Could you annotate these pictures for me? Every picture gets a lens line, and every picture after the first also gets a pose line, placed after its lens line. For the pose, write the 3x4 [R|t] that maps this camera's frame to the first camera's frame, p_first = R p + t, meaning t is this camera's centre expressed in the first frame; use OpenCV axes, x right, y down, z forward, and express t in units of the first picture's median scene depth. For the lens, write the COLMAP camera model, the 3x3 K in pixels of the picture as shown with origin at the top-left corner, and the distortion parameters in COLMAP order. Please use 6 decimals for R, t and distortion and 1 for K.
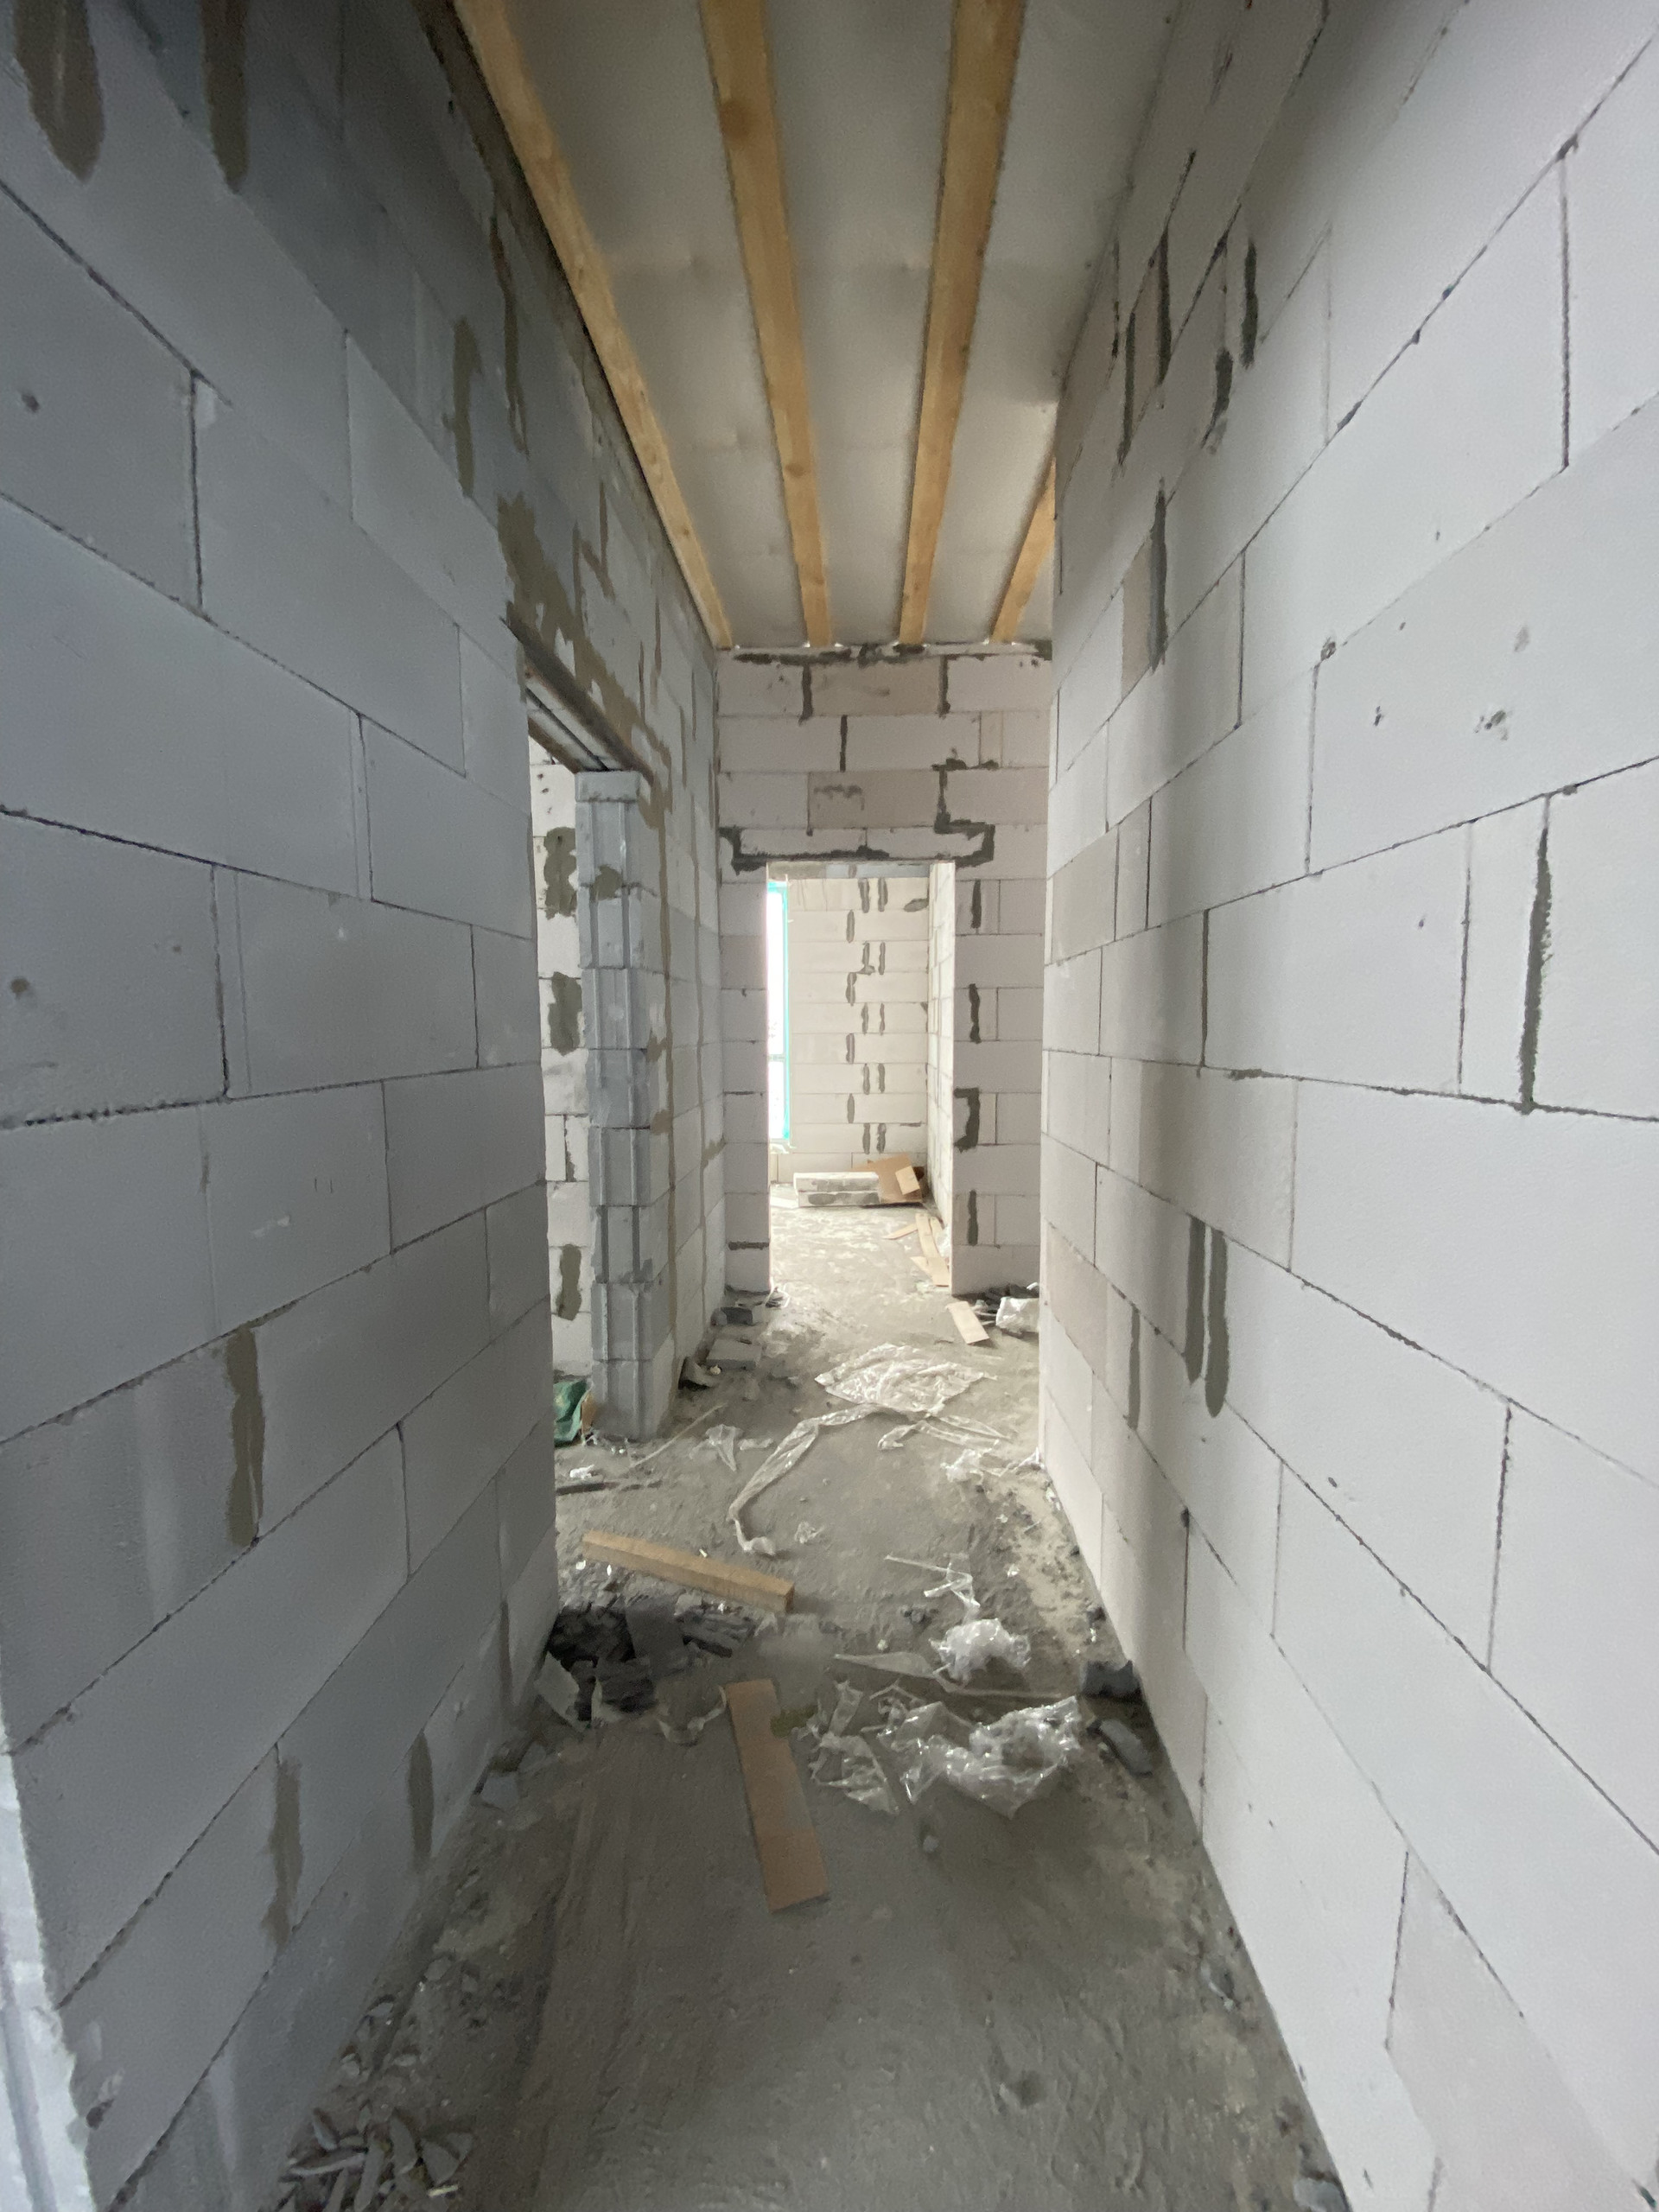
lens RADIAL K [[900.6, 0, 830.9], [0, 900.6, 1109.3], [0, 0, 1]] dist [-0.016814, -0.000176]
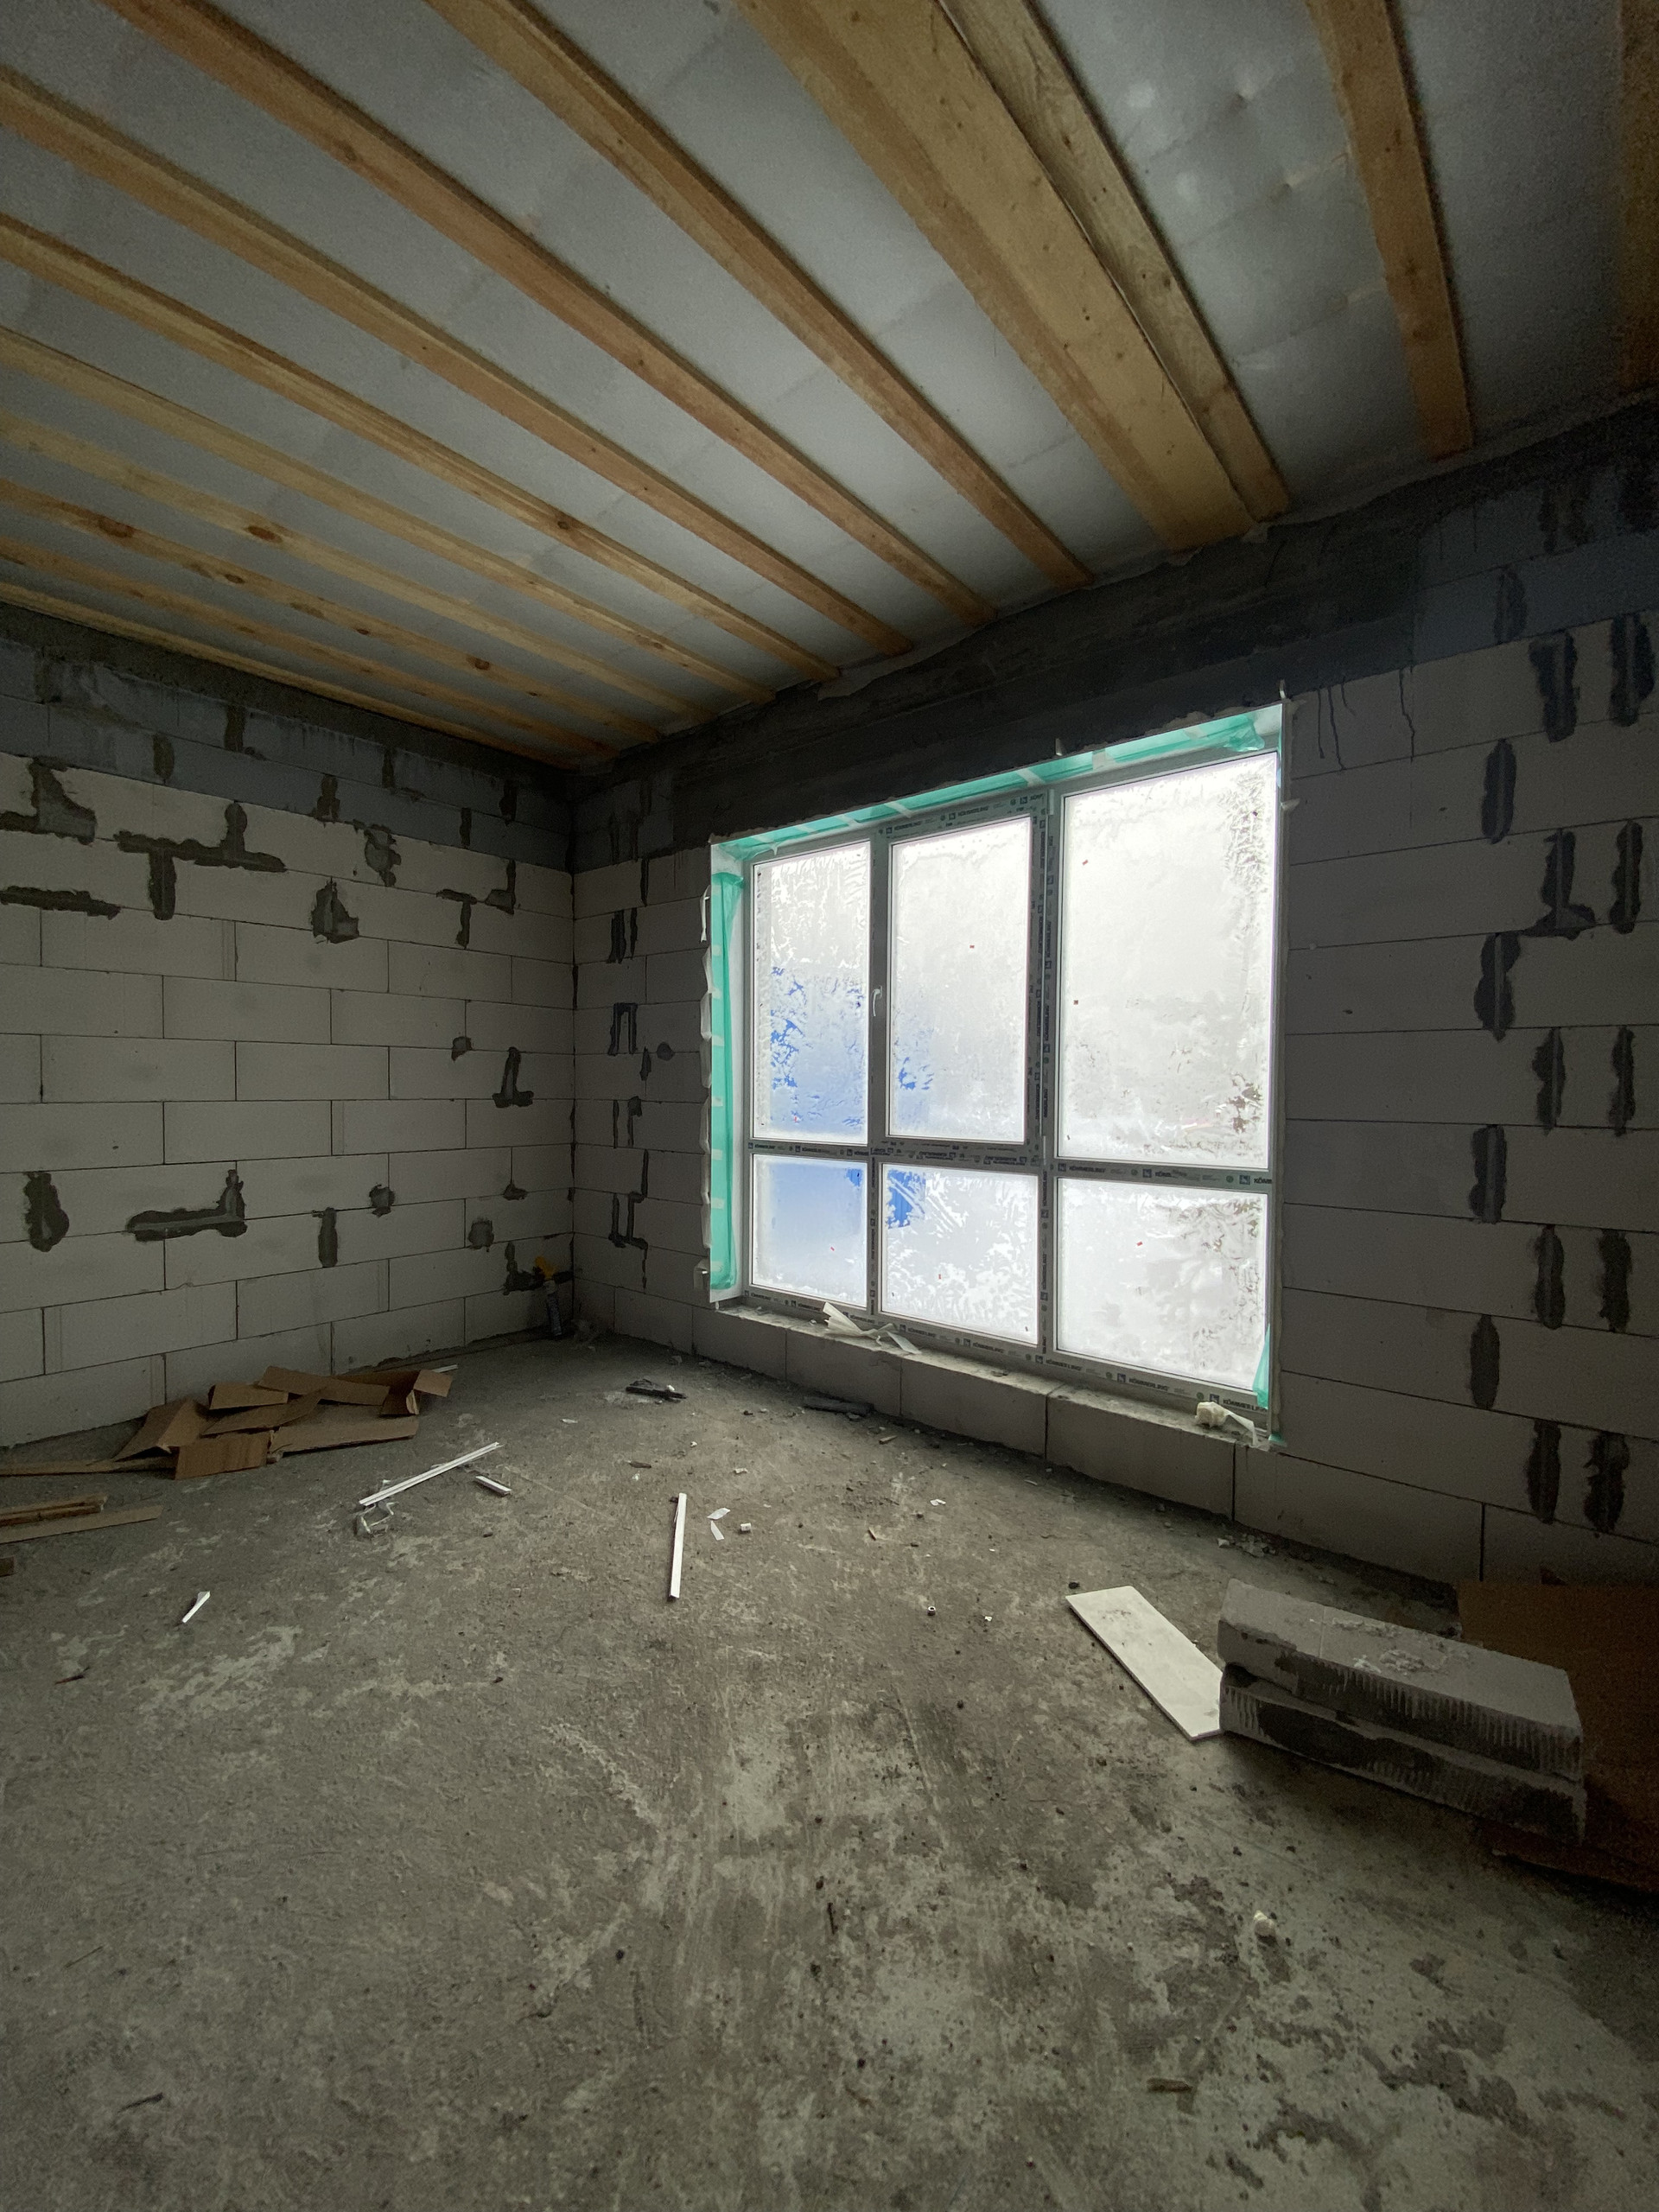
lens RADIAL K [[900.6, 0, 822.7], [0, 900.6, 1098.2], [0, 0, 1]] dist [-0.016814, -0.000176]
pose [[0.782786, 0.024324, -0.621815, 0.032718], [-0.071707, 0.996105, -0.051303, -0.060963], [0.618146, 0.084748, 0.781482, 0.611874]]
